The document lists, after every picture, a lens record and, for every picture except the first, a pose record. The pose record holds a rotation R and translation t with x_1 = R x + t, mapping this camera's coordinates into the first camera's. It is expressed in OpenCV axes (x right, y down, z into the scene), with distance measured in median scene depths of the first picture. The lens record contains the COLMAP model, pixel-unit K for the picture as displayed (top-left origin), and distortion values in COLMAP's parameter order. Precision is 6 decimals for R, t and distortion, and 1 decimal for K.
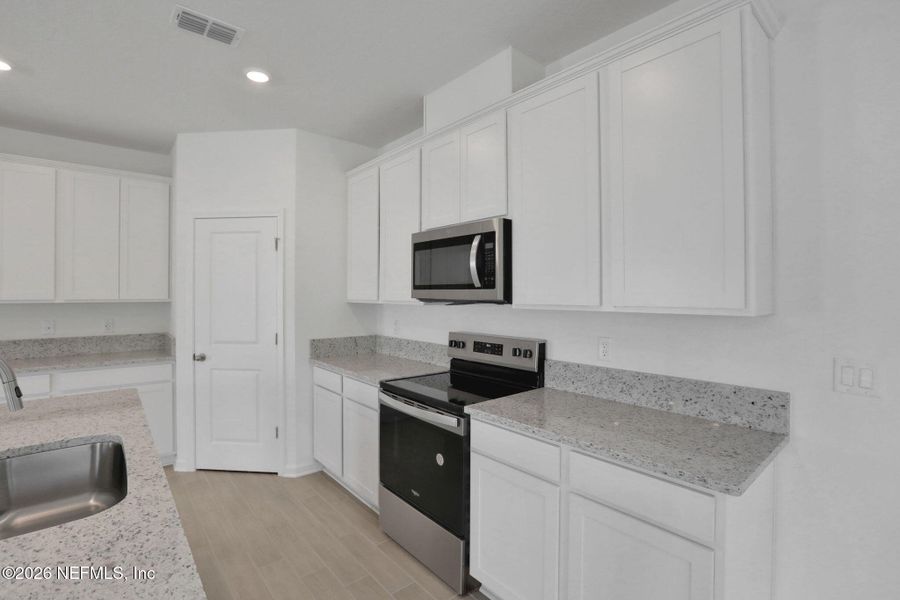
lens RADIAL K [[427.7, 0, 430.8], [0, 427.7, 298.2], [0, 0, 1]] dist [-0.022265, 0.002806]
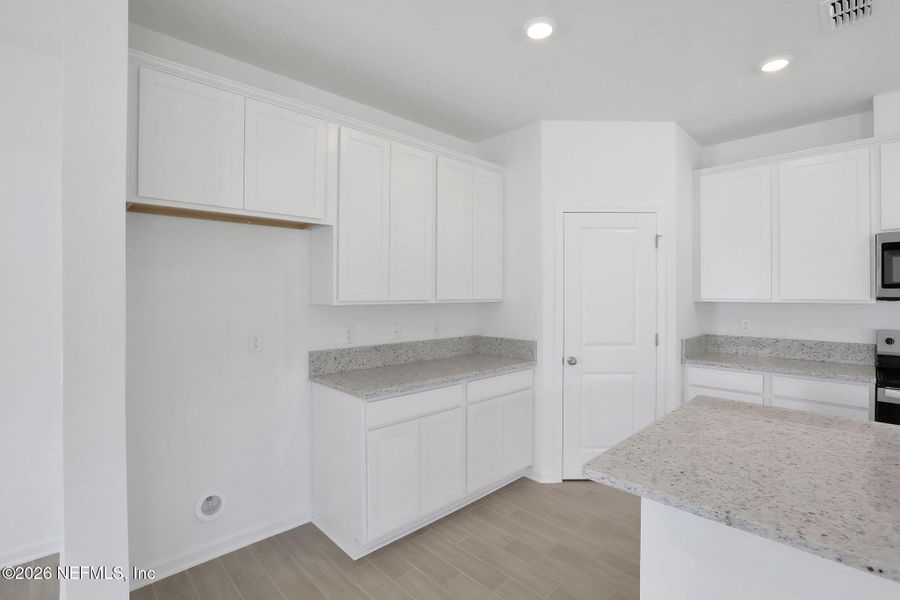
lens RADIAL K [[427.7, 0, 444.1], [0, 427.7, 300.4], [0, 0, 1]] dist [-0.022265, 0.002806]
pose [[0.994287, -0.003125, 0.106695, -1.167904], [0.002596, 0.999984, 0.005097, 0.000600], [-0.106709, -0.004791, 0.994279, 0.117848]]
